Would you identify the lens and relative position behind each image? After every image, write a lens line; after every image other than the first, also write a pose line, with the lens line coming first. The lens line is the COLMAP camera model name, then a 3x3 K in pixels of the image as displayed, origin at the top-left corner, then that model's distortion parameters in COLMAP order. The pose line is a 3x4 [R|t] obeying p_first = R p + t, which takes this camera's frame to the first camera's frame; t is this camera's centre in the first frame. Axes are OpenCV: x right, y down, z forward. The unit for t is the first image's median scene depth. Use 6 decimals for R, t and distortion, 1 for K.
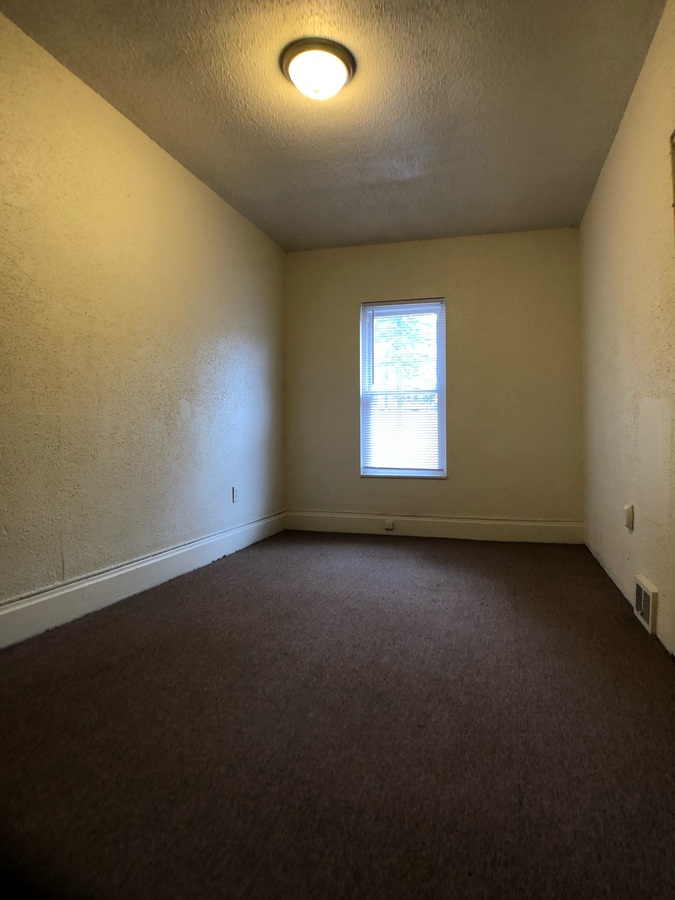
lens RADIAL K [[522.9, 0, 348.3], [0, 522.9, 446.1], [0, 0, 1]] dist [-0.103521, 0.029468]
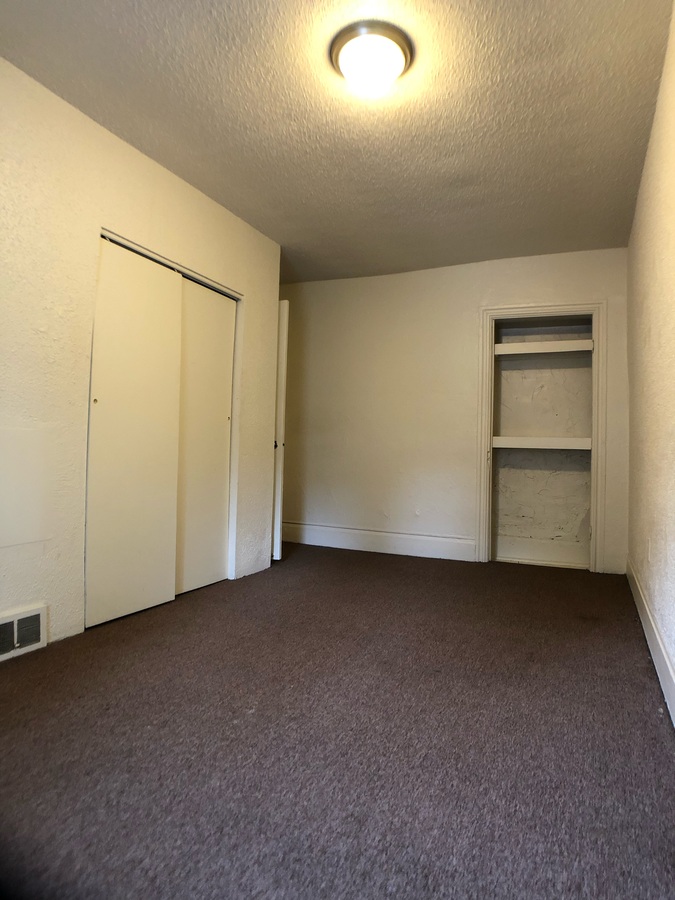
lens RADIAL K [[522.9, 0, 348.3], [0, 522.9, 446.1], [0, 0, 1]] dist [-0.103521, 0.029468]
pose [[-0.989757, -0.015048, 0.141966, -0.197740], [-0.015910, 0.999861, -0.004940, -0.062681], [-0.141872, -0.007148, -0.989859, 2.174301]]
